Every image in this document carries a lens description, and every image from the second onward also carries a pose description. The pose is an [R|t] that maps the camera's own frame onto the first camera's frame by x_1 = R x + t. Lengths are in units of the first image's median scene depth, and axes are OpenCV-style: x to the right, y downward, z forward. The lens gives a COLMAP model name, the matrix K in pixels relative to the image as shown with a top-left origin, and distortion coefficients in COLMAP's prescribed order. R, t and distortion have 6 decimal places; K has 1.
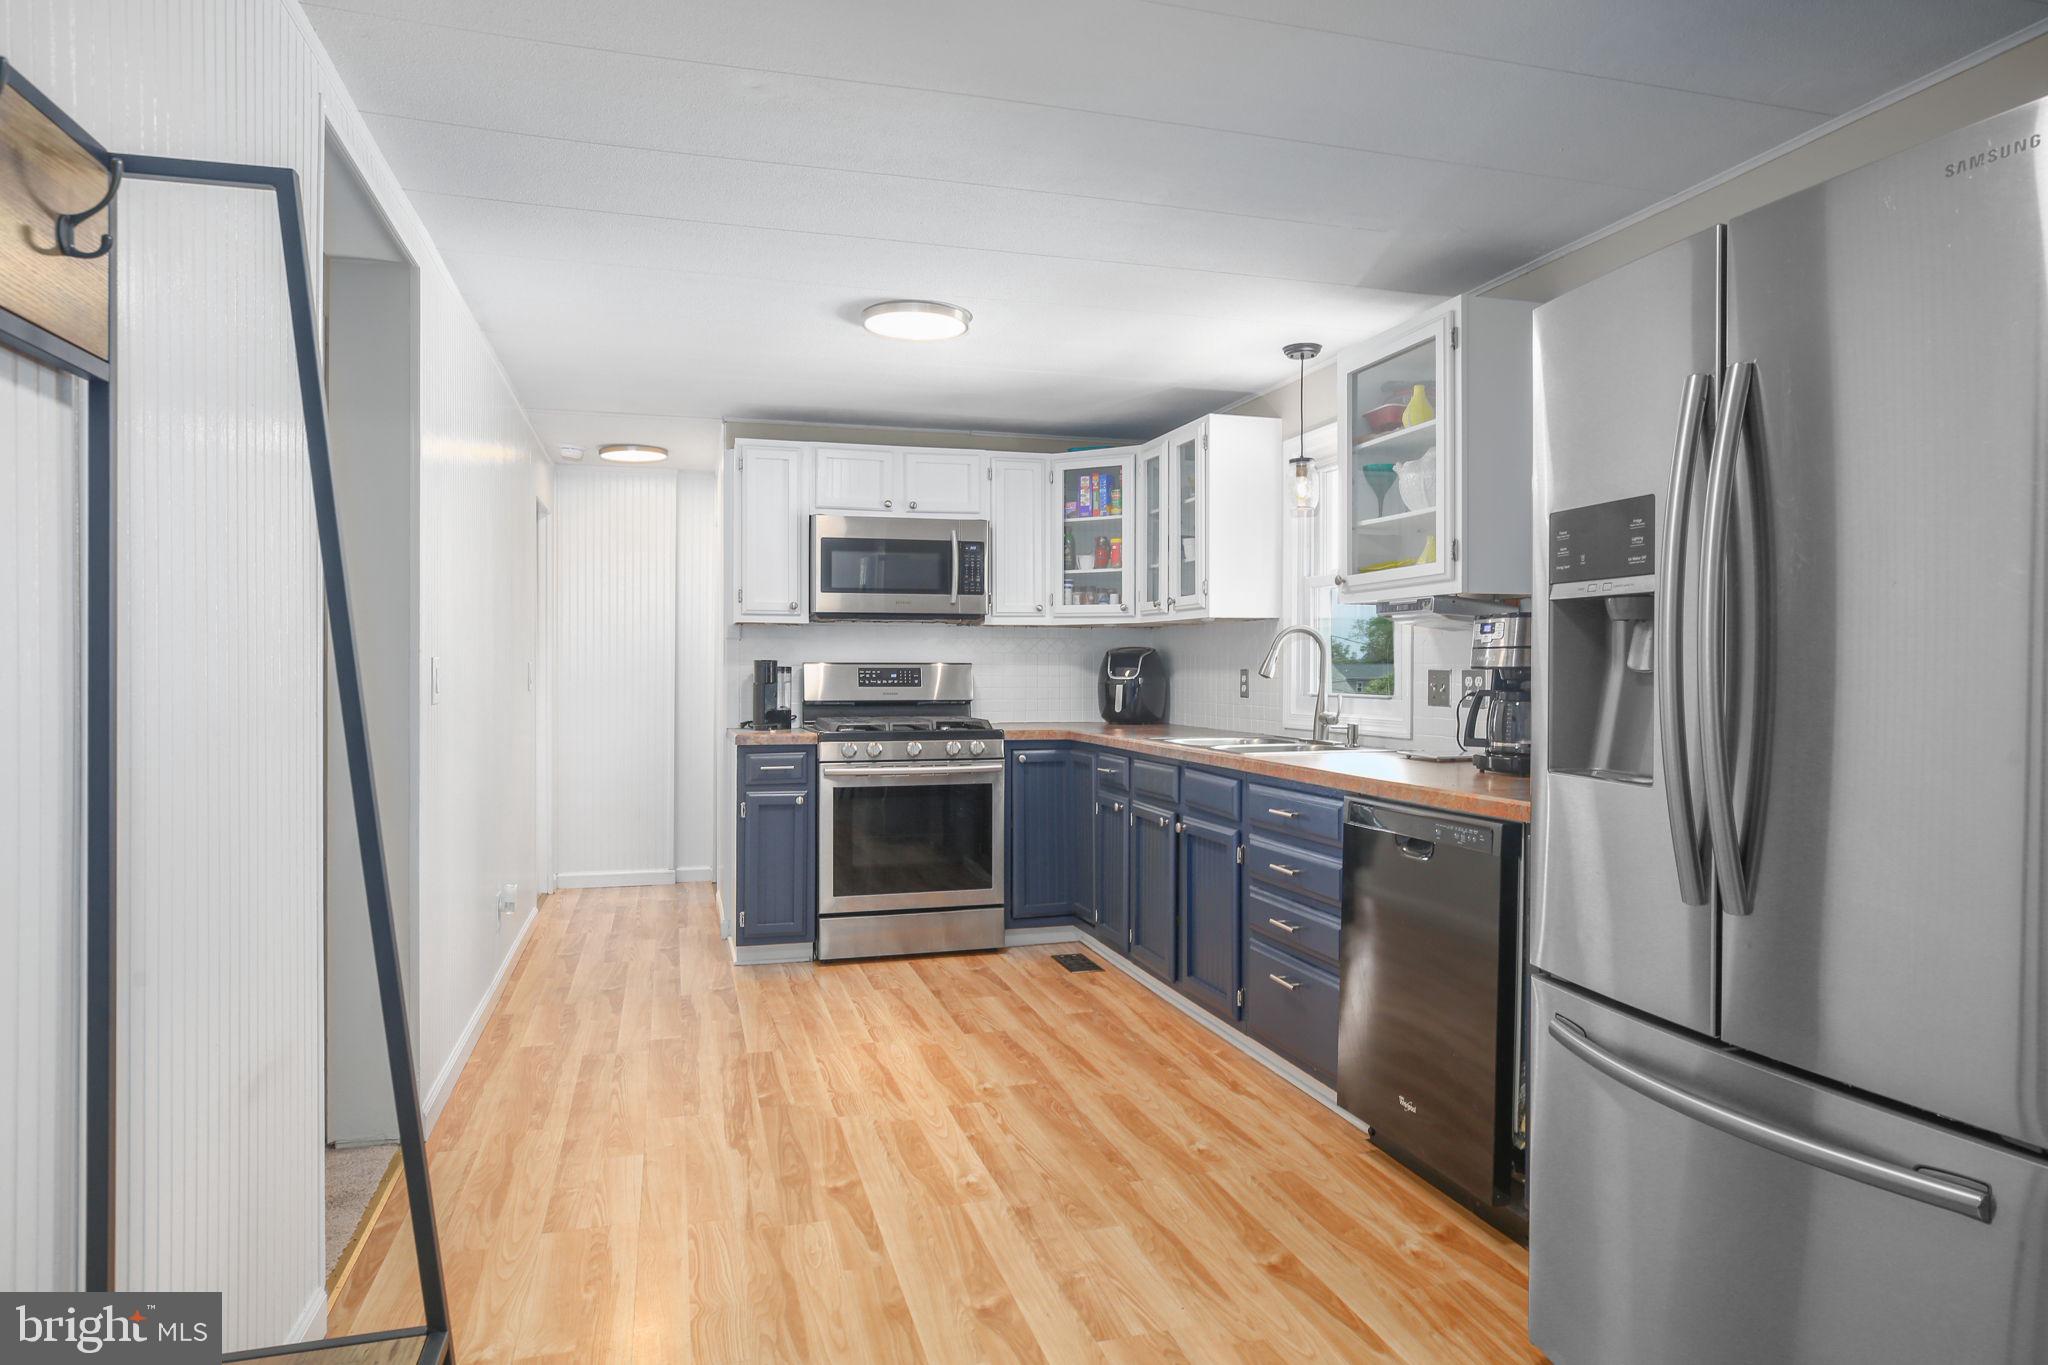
lens RADIAL K [[1161.6, 0, 1027.7], [0, 1161.6, 676.2], [0, 0, 1]] dist [-0.005817, -0.000297]
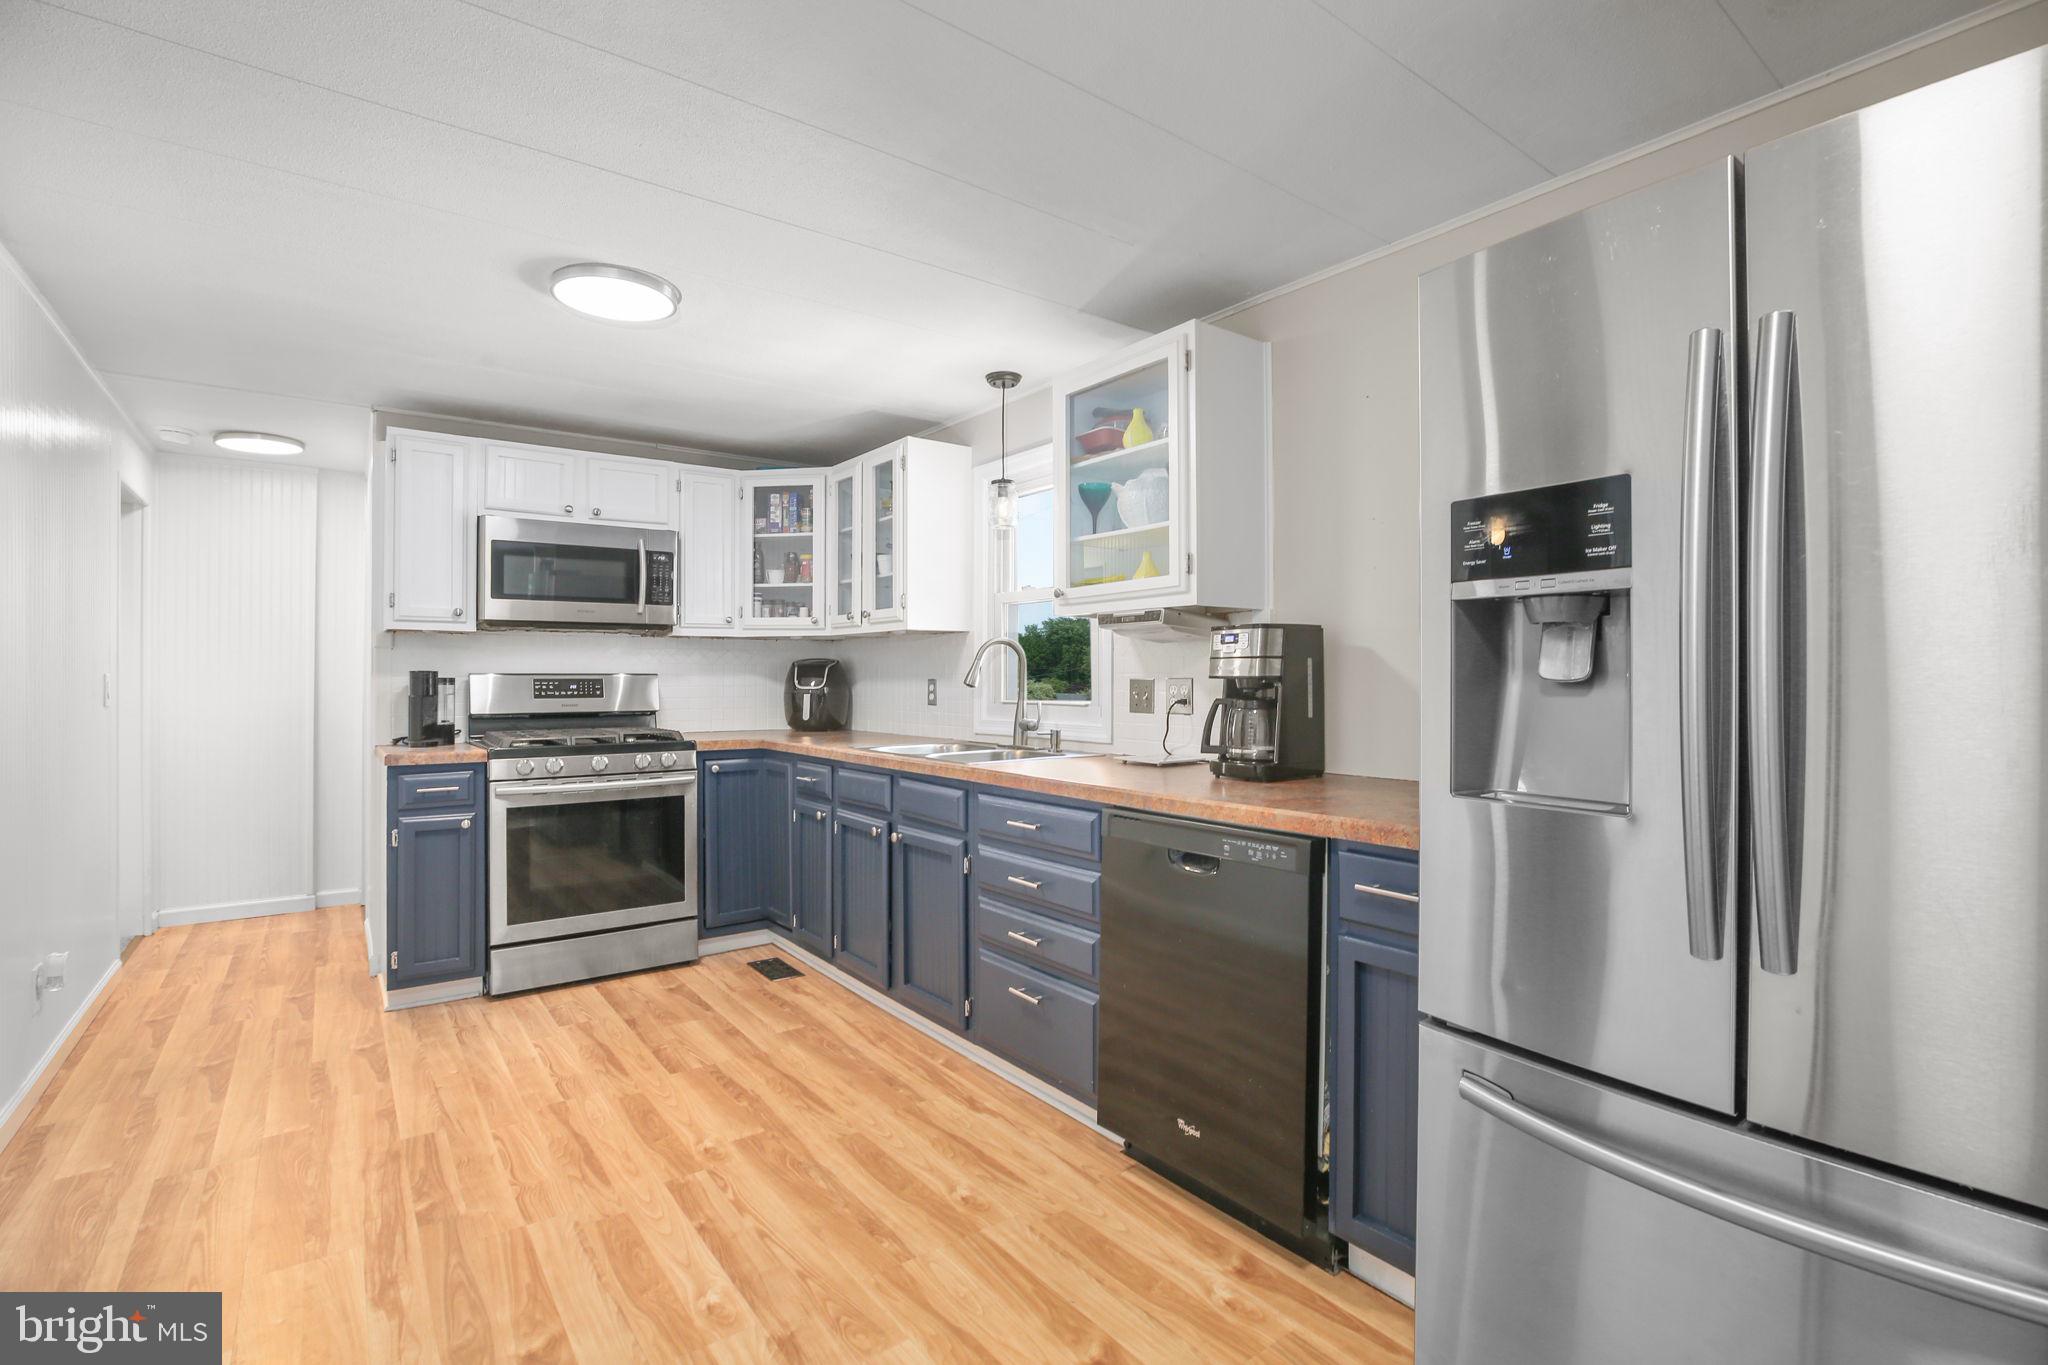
lens RADIAL K [[951.5, 0, 1036.6], [0, 951.5, 672.2], [0, 0, 1]] dist [-0.037302, 0.010831]
pose [[0.937420, -0.001053, 0.348199, -0.043402], [0.005514, 0.999915, -0.011821, -0.001890], [-0.348157, 0.013001, 0.937346, 0.199628]]
